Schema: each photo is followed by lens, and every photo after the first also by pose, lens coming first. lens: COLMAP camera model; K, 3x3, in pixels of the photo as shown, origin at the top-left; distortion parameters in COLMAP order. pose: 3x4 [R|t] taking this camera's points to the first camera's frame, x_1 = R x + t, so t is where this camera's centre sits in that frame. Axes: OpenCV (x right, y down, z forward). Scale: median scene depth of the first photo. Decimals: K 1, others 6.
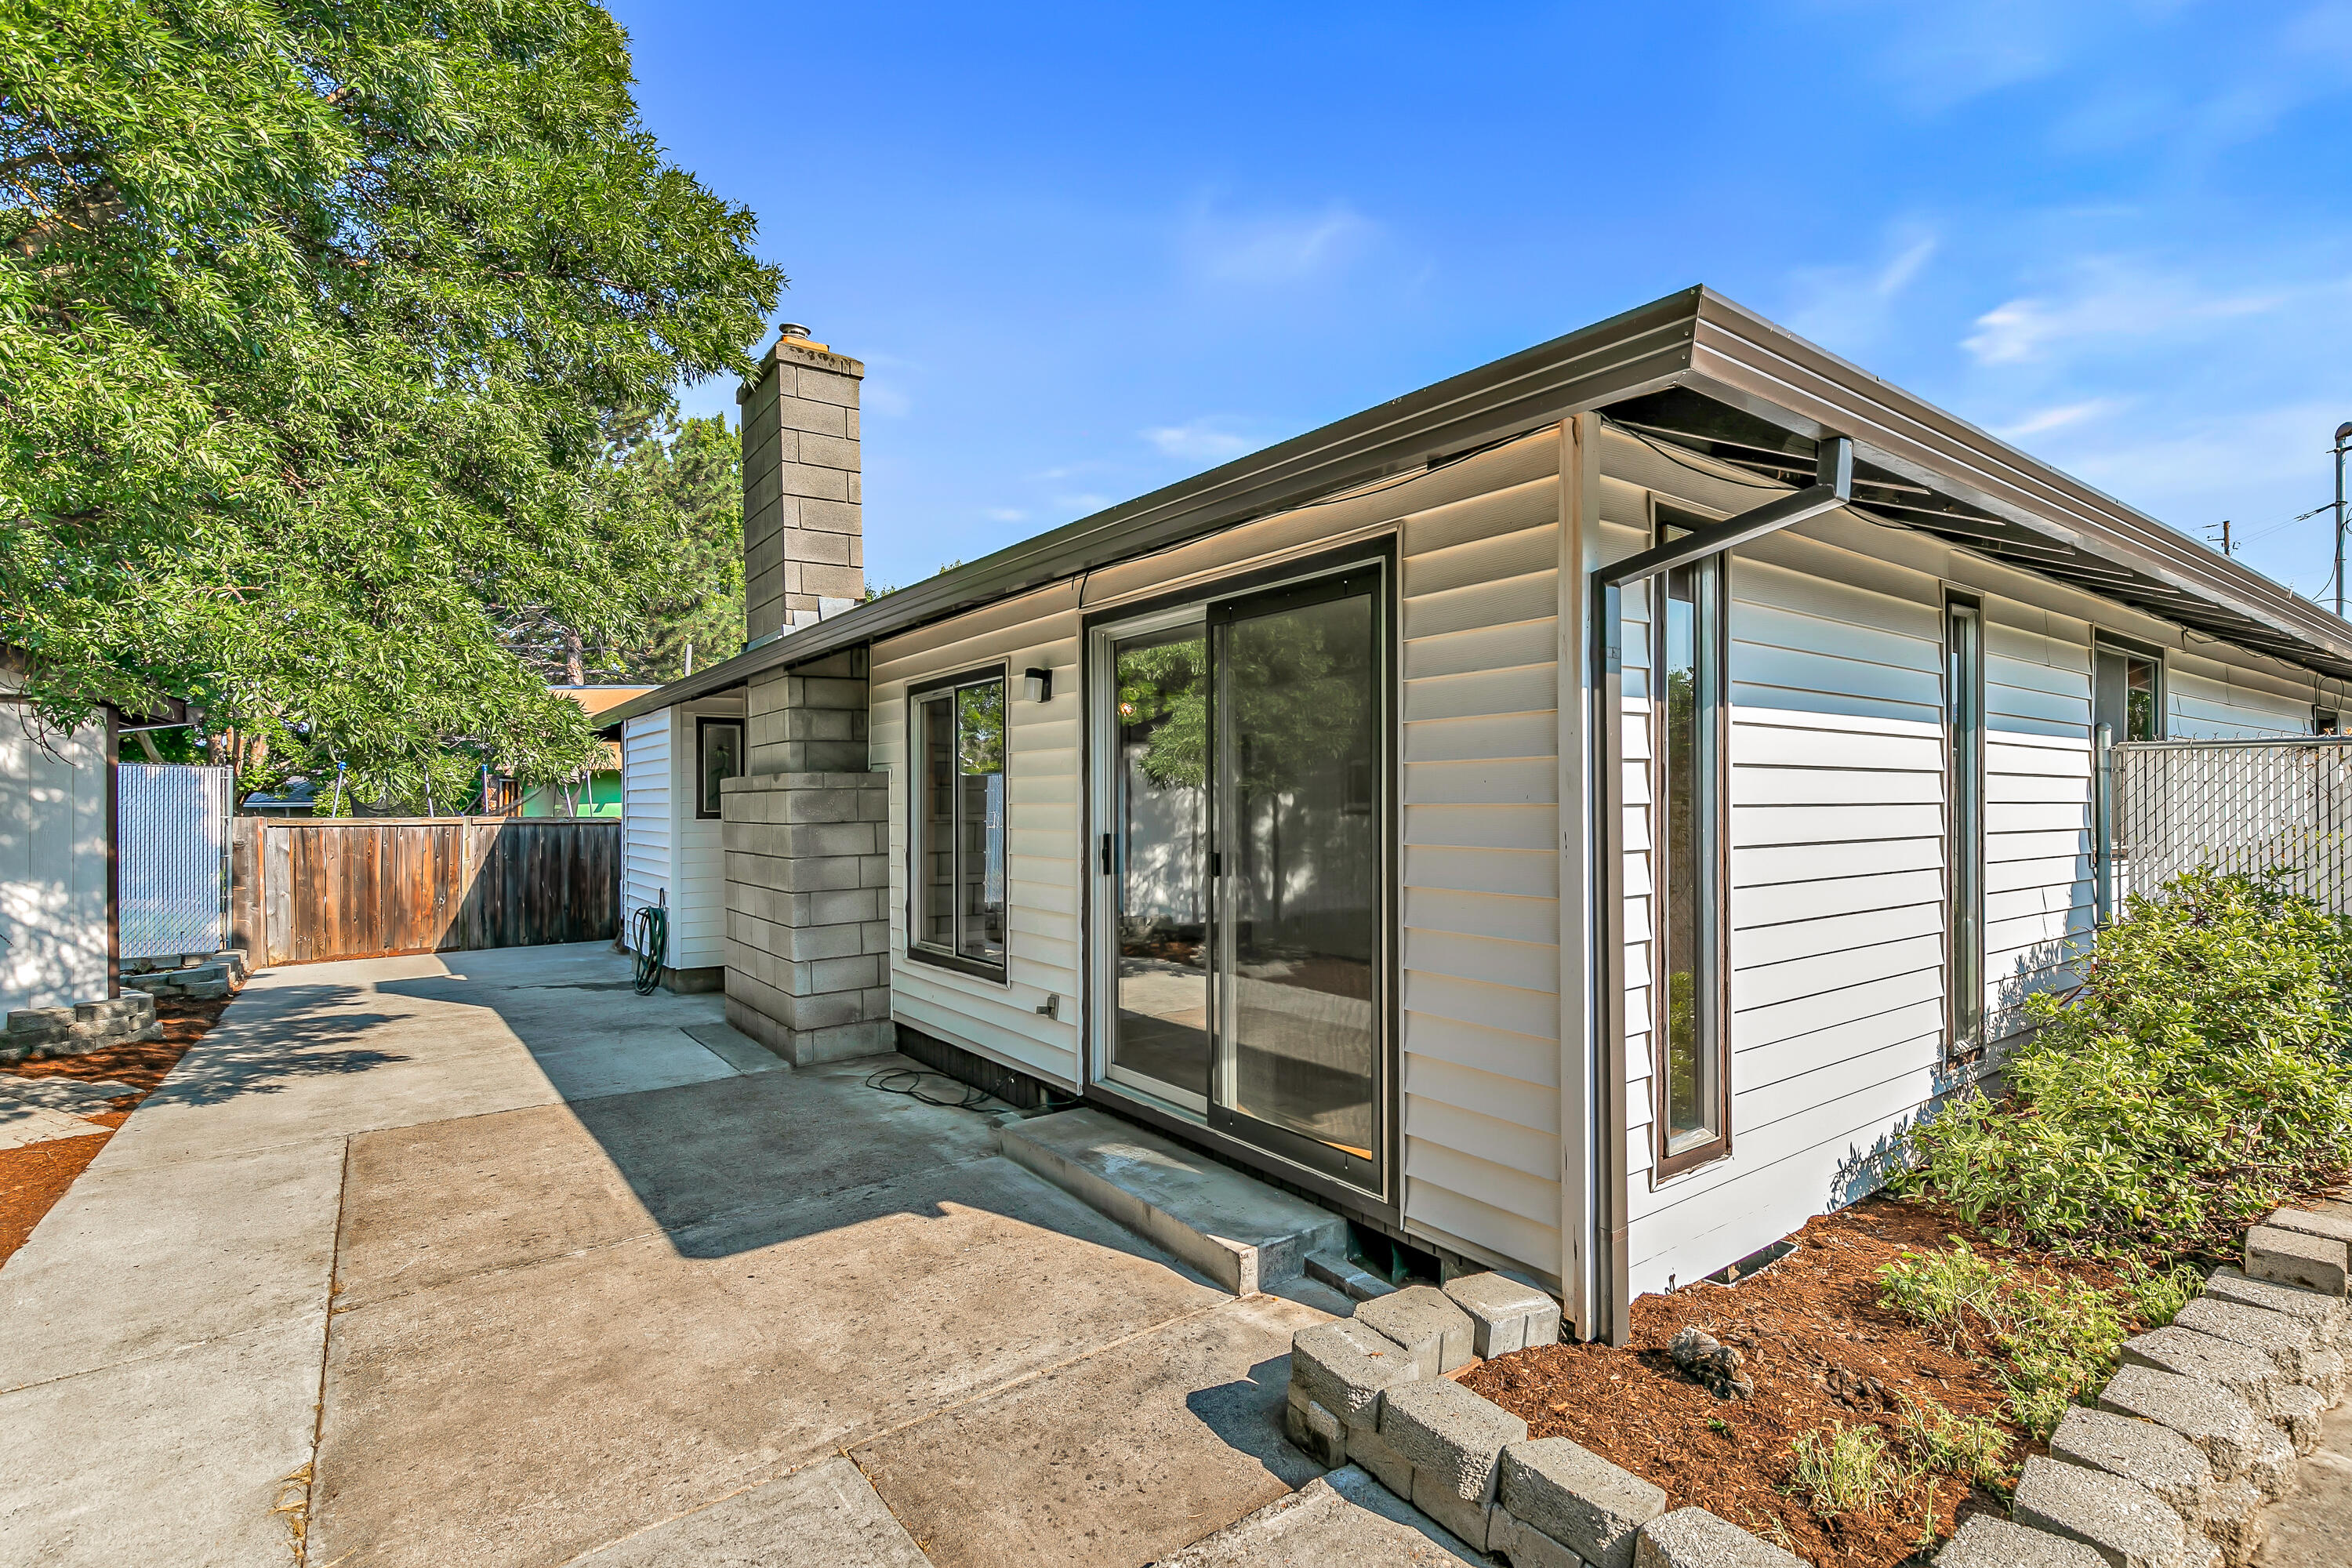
lens RADIAL K [[1077.7, 0, 1173.9], [0, 1077.7, 794.0], [0, 0, 1]] dist [0.002197, 0.000896]
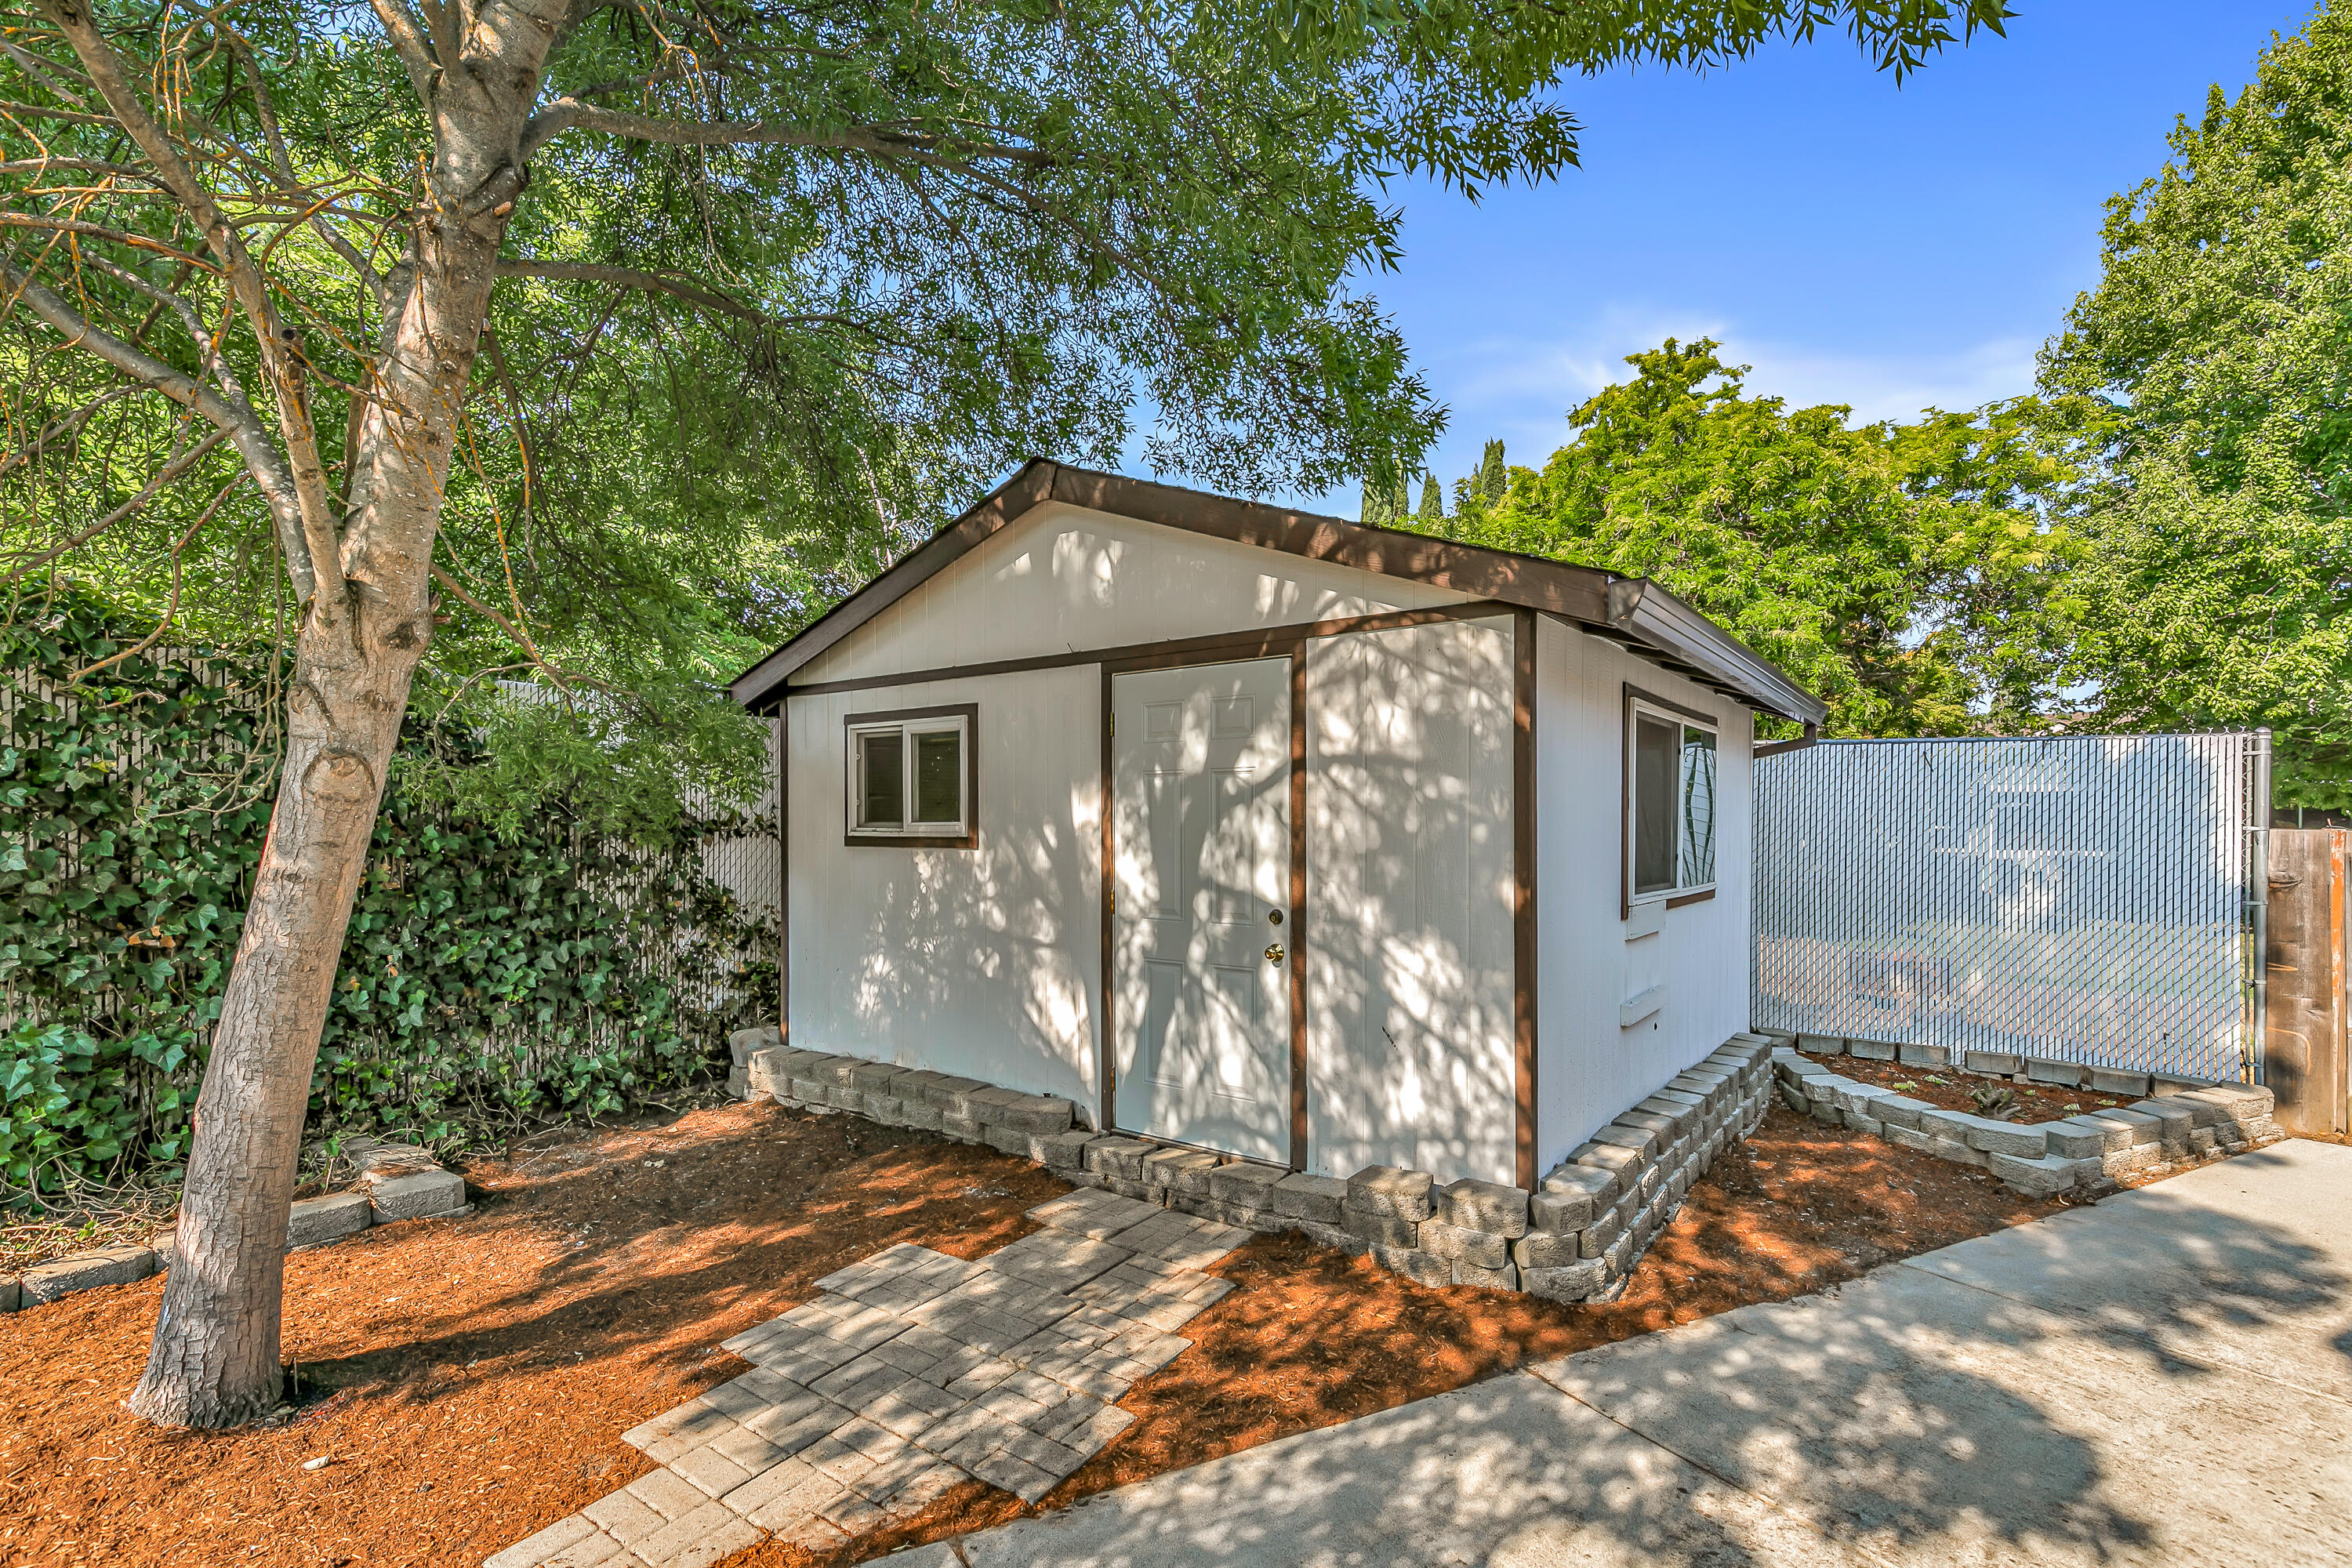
lens RADIAL K [[1077.7, 0, 1176.1], [0, 1077.7, 799.3], [0, 0, 1]] dist [0.002197, 0.000896]
pose [[-0.149654, 0.002806, -0.988735, -0.459128], [0.004800, 0.999986, 0.002112, 0.005088], [0.988727, -0.004430, -0.149665, 0.924481]]
